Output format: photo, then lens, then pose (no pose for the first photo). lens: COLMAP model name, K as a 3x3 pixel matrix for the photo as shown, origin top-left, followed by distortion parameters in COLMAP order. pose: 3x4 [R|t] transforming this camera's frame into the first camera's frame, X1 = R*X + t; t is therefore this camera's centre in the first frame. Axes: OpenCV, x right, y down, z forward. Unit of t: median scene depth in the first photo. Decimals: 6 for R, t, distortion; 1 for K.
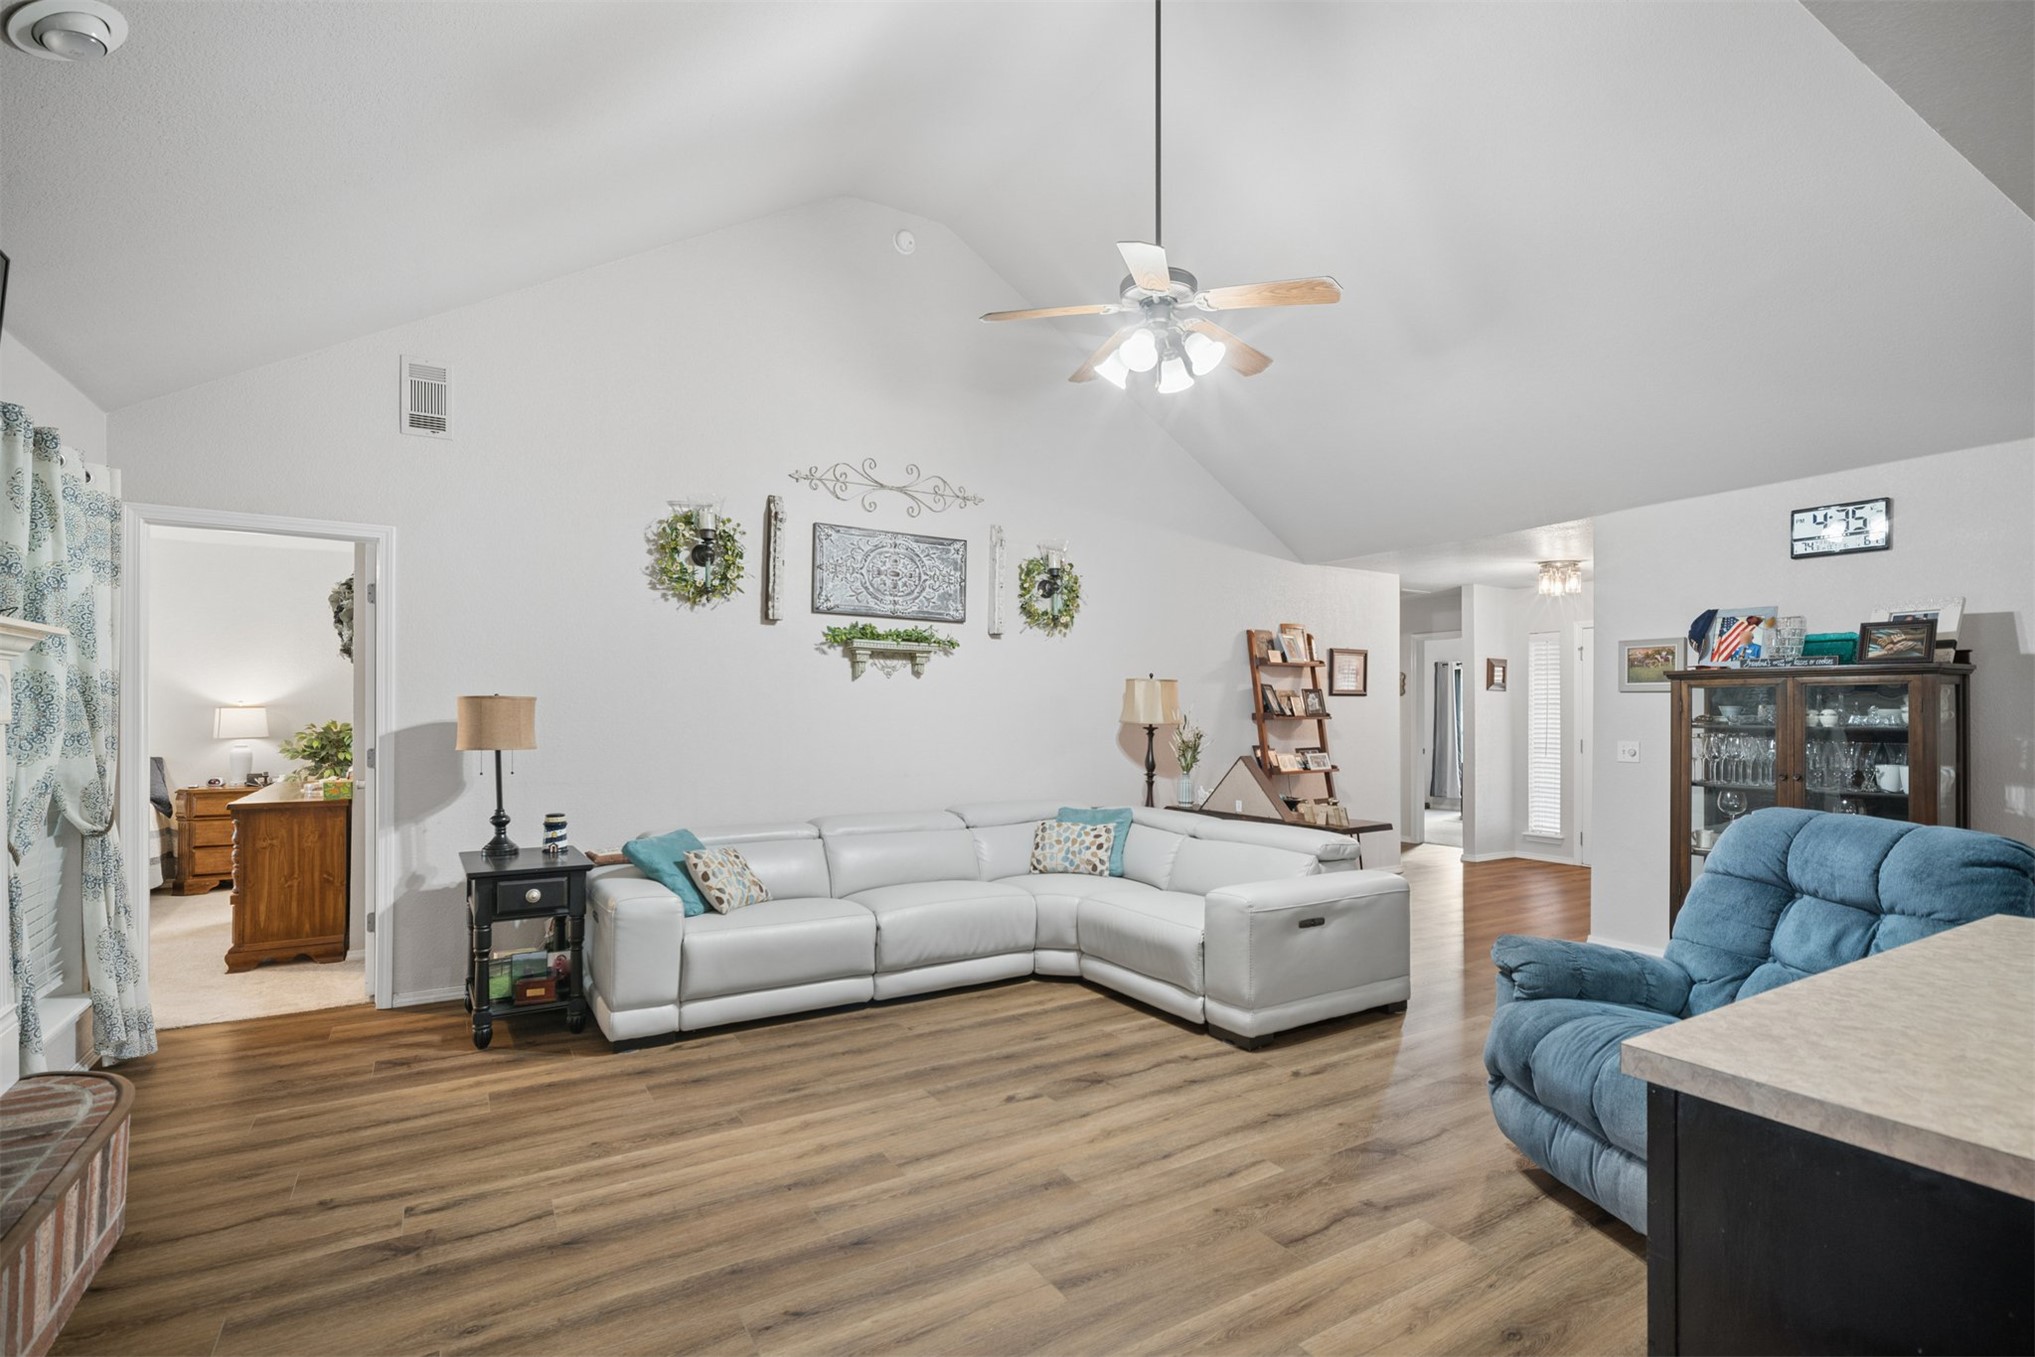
lens RADIAL K [[946.4, 0, 1038.5], [0, 946.4, 714.3], [0, 0, 1]] dist [-0.011444, 0.012195]
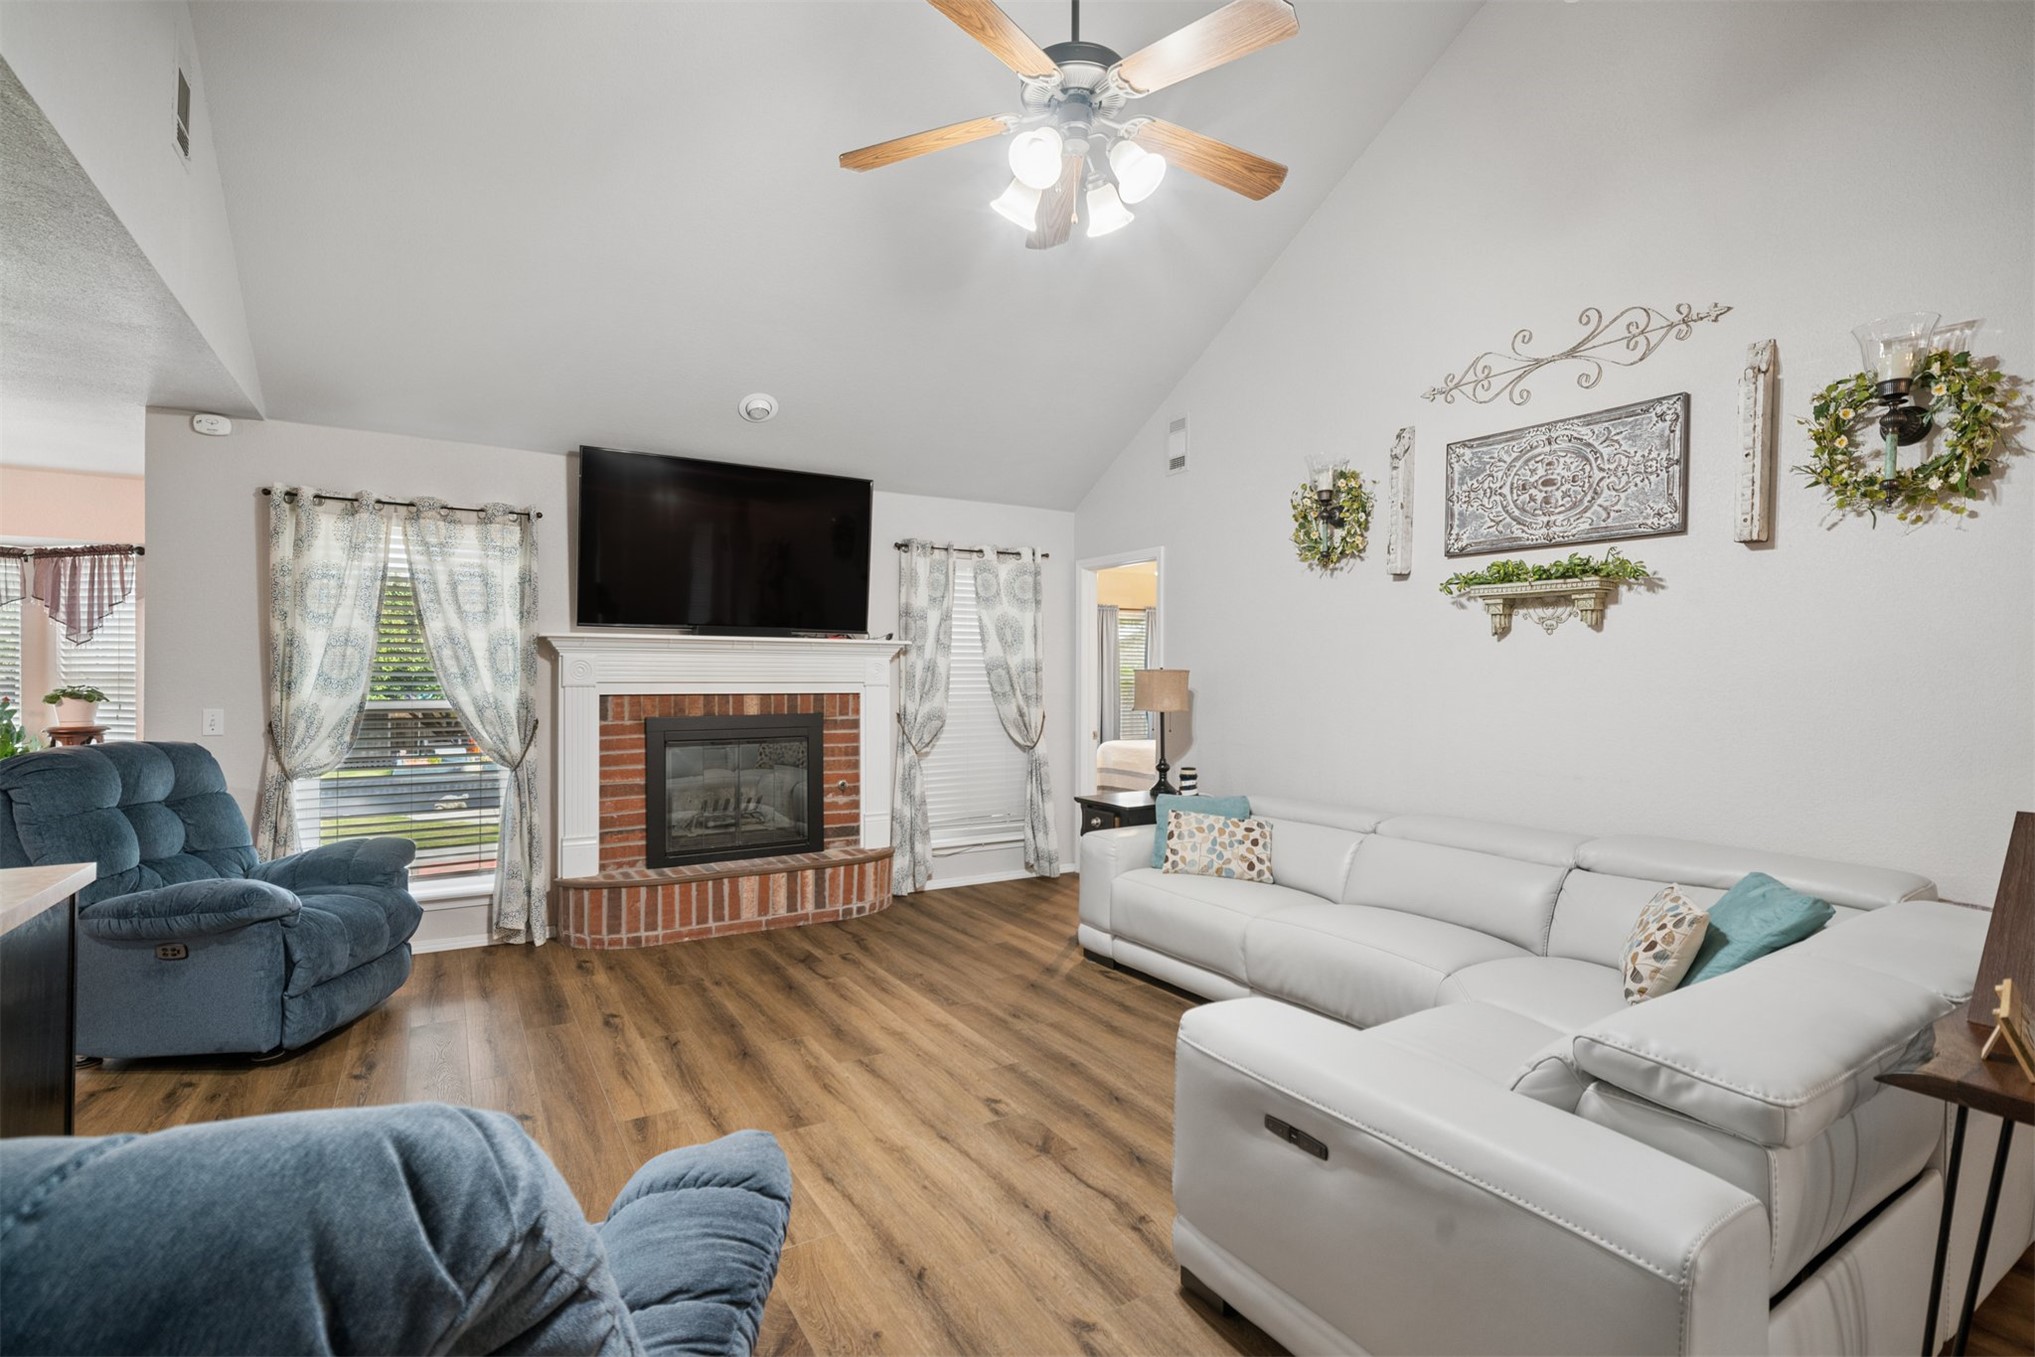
lens RADIAL K [[946.4, 0, 1011.2], [0, 946.4, 675.8], [0, 0, 1]] dist [-0.011444, 0.012195]
pose [[-0.008507, -0.007681, -0.999934, 0.637420], [-0.006977, 0.999947, -0.007621, 0.000209], [0.999939, 0.006912, -0.008560, 0.731035]]
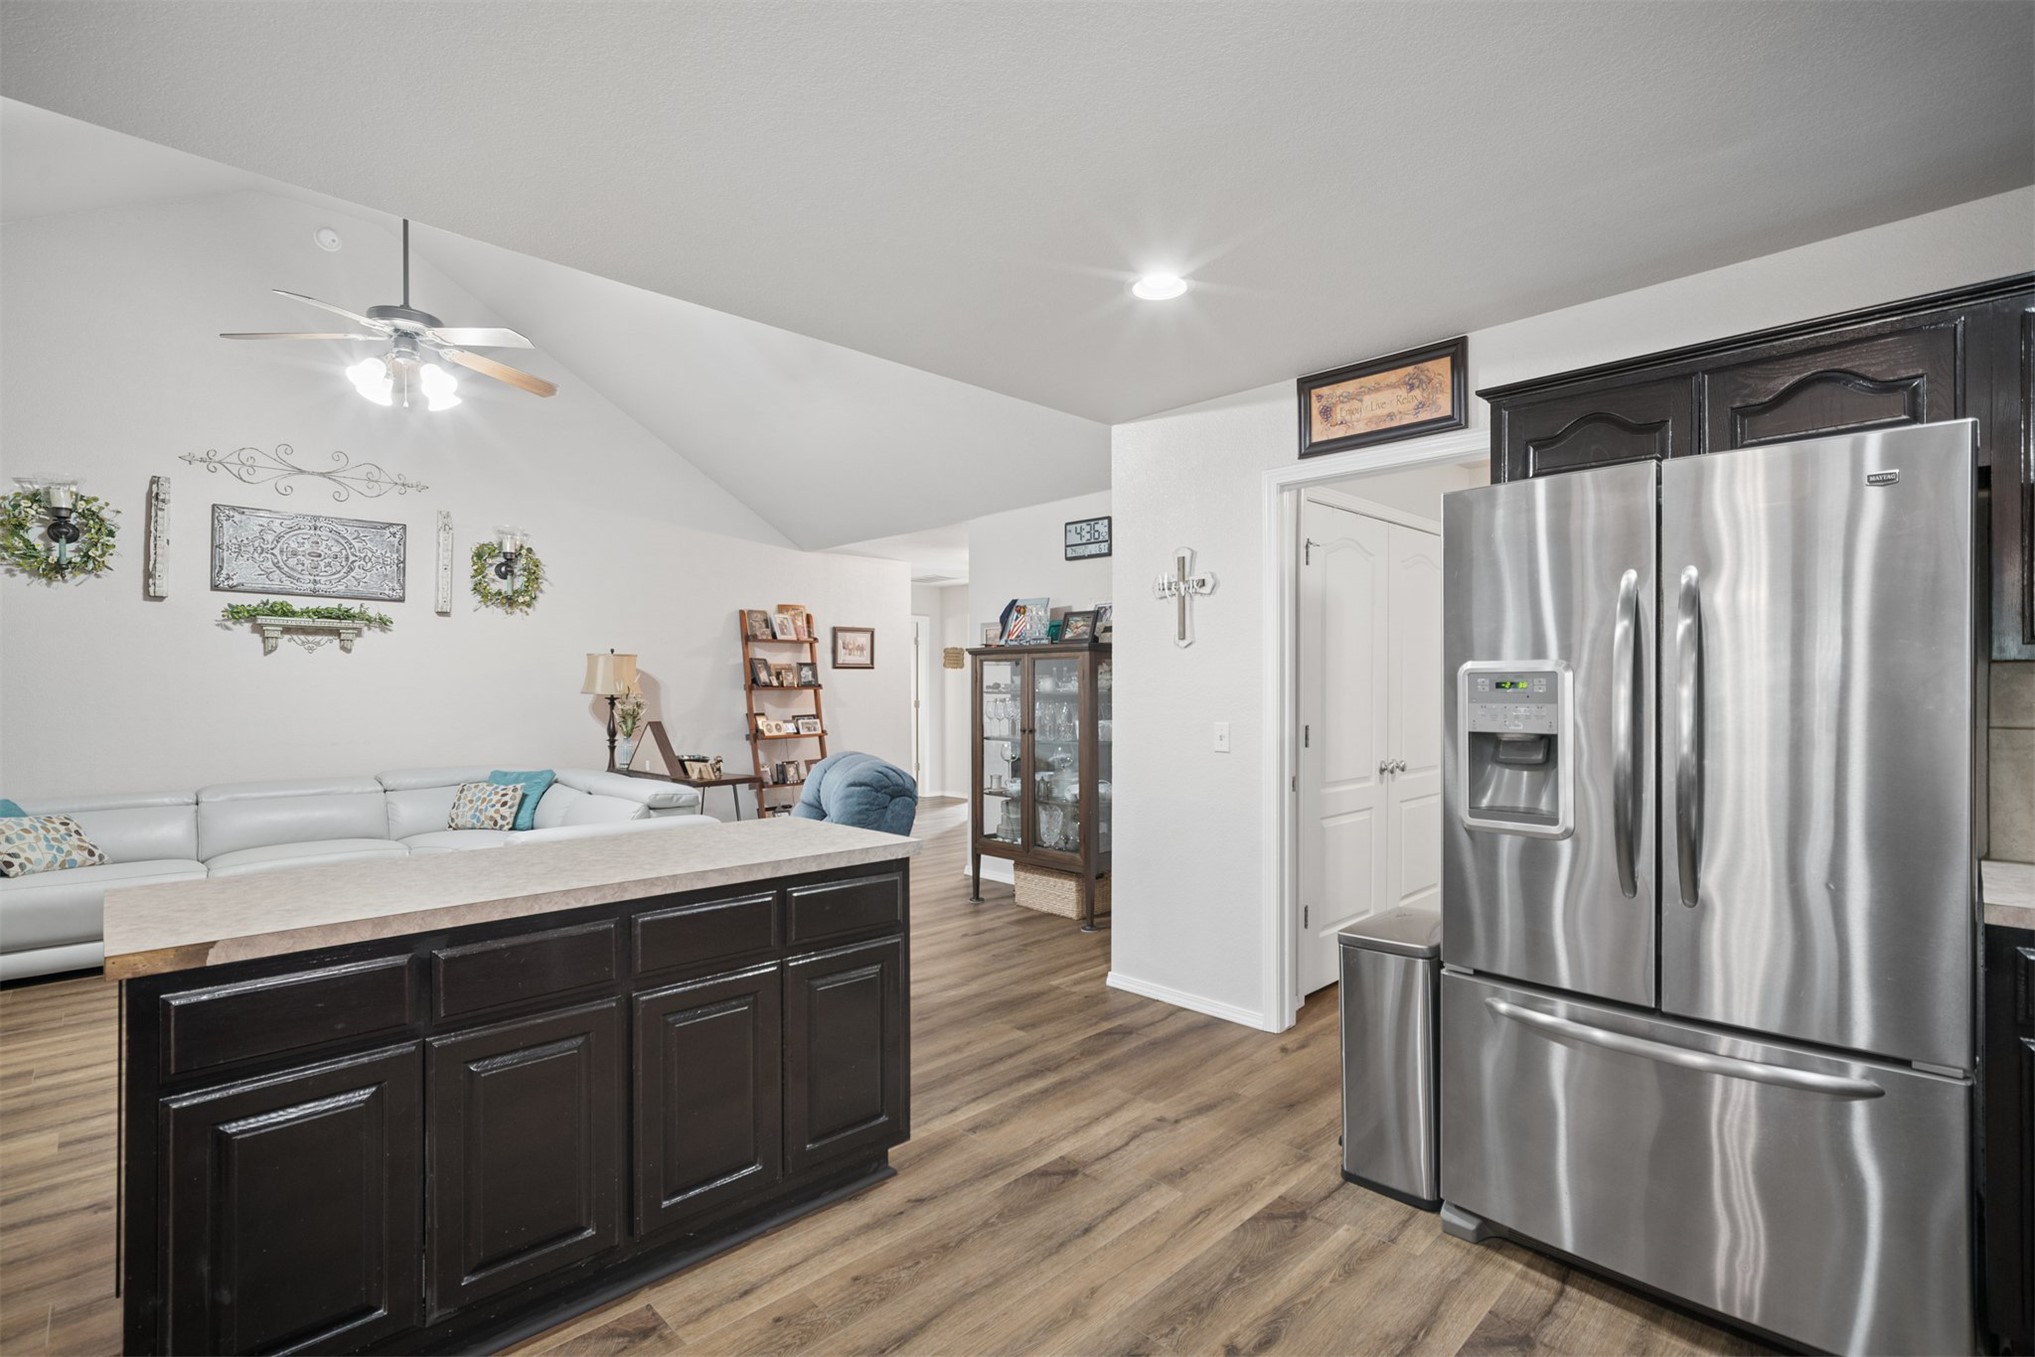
lens RADIAL K [[946.4, 0, 1035.3], [0, 946.4, 687.0], [0, 0, 1]] dist [-0.011444, 0.012195]
pose [[0.976672, -0.006281, 0.214643, 0.484498], [0.006278, 0.999980, 0.000695, 0.005143], [-0.214643, 0.000668, 0.976692, -0.244585]]
